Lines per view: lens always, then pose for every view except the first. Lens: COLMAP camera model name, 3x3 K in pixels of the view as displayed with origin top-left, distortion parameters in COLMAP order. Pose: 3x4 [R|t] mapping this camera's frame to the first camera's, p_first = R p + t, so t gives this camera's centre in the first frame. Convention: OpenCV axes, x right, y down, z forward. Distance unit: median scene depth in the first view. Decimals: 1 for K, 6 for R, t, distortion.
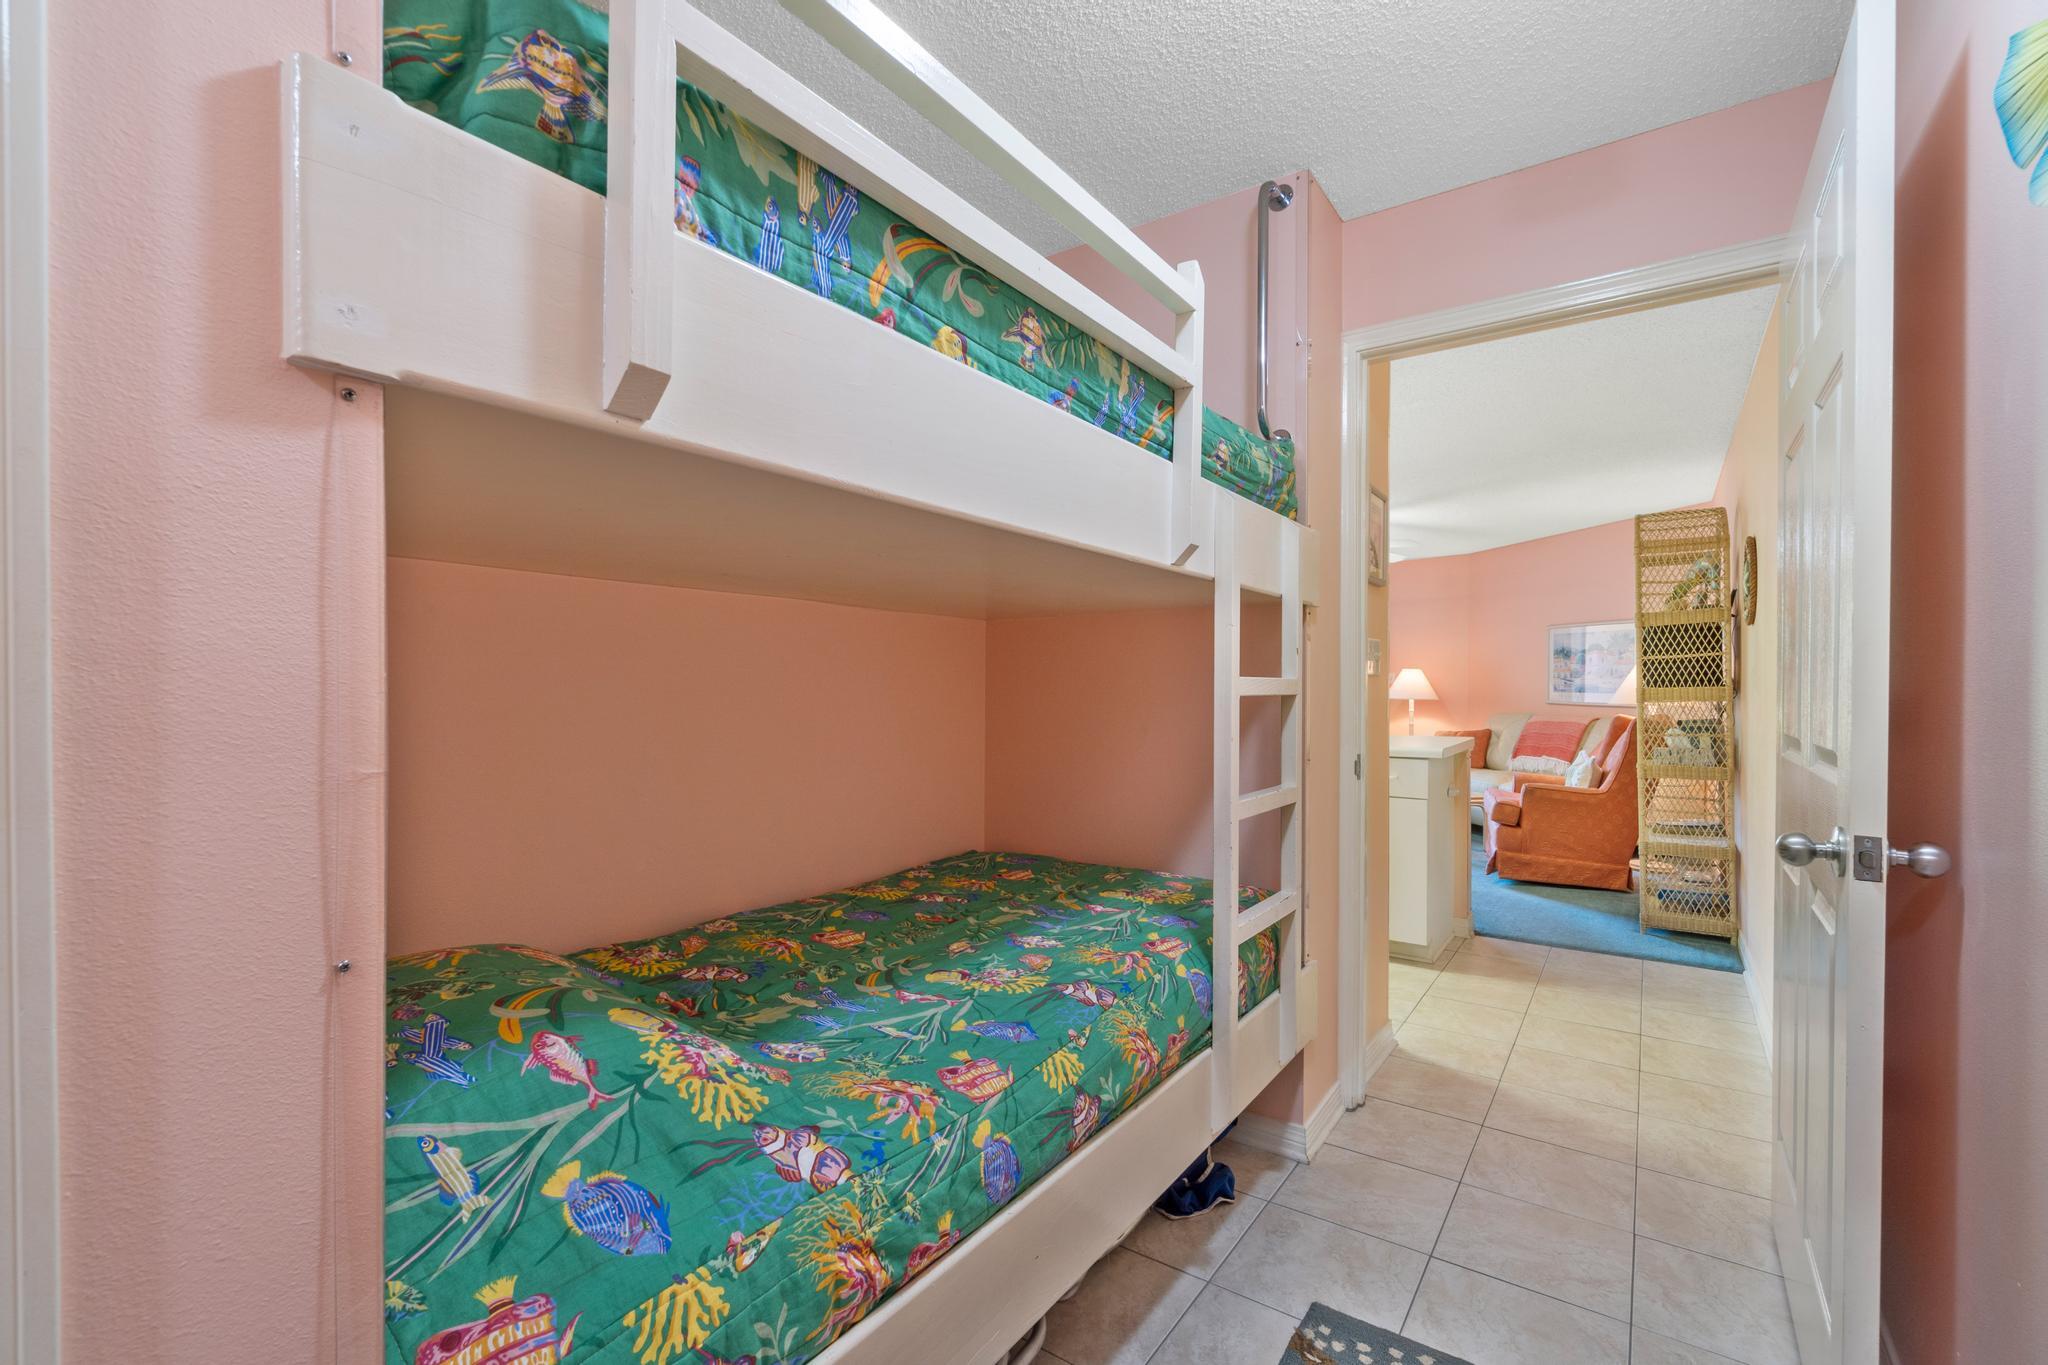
lens RADIAL K [[890.4, 0, 1042.4], [0, 890.4, 692.5], [0, 0, 1]] dist [-0.007215, 0.000342]
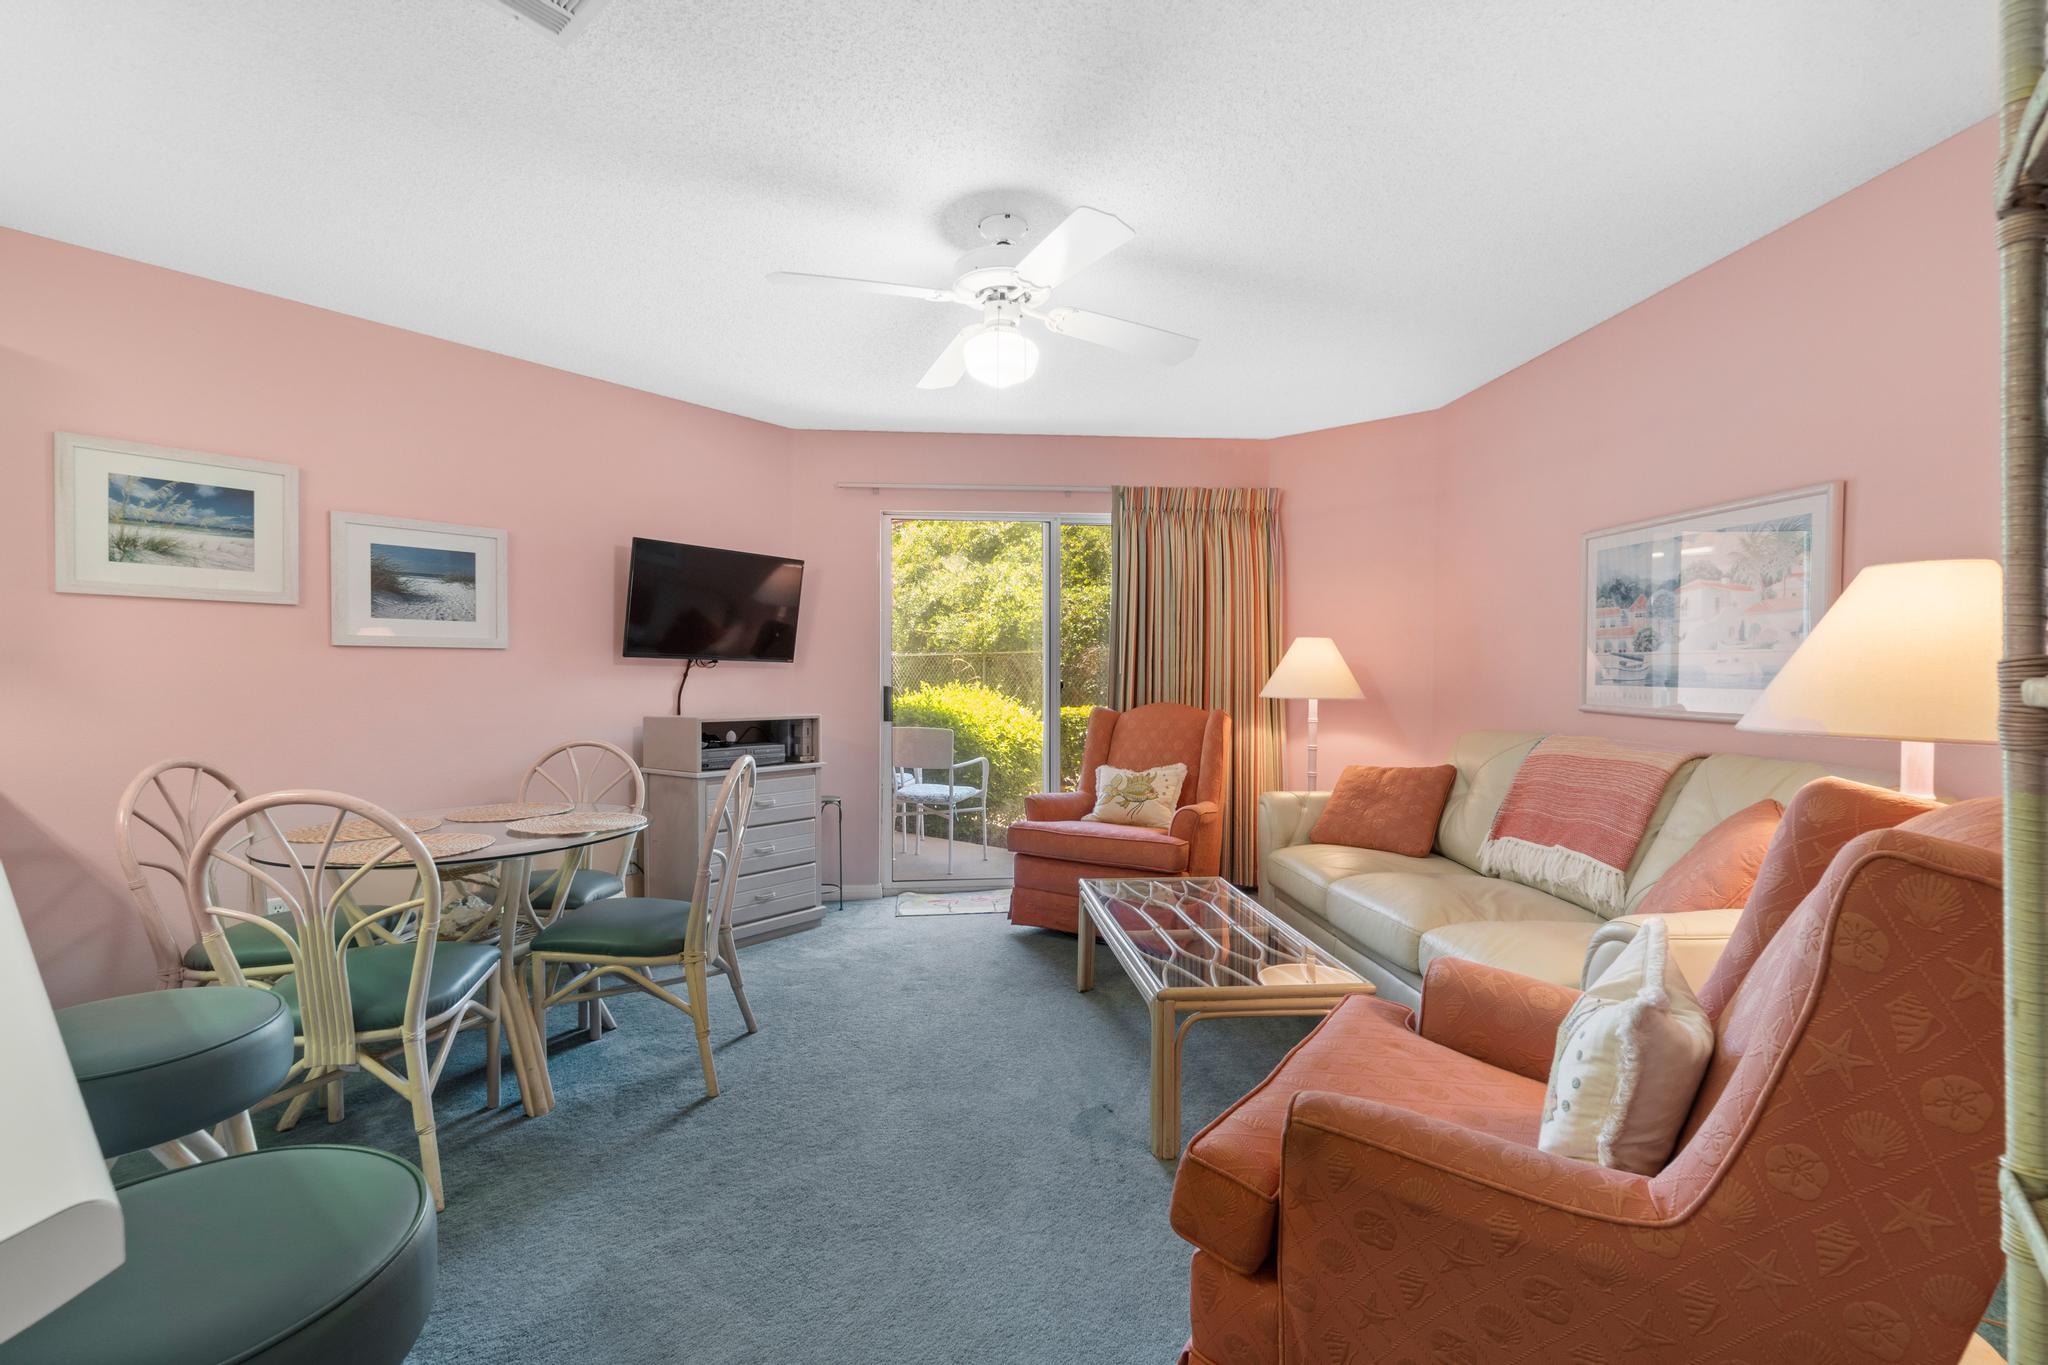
lens RADIAL K [[890.4, 0, 1024.4], [0, 890.4, 683.6], [0, 0, 1]] dist [-0.007215, 0.000342]
pose [[0.994637, 0.005736, -0.103269, 0.500736], [-0.005806, 0.999983, -0.000370, 0.000789], [0.103265, 0.000968, 0.994653, 0.792486]]
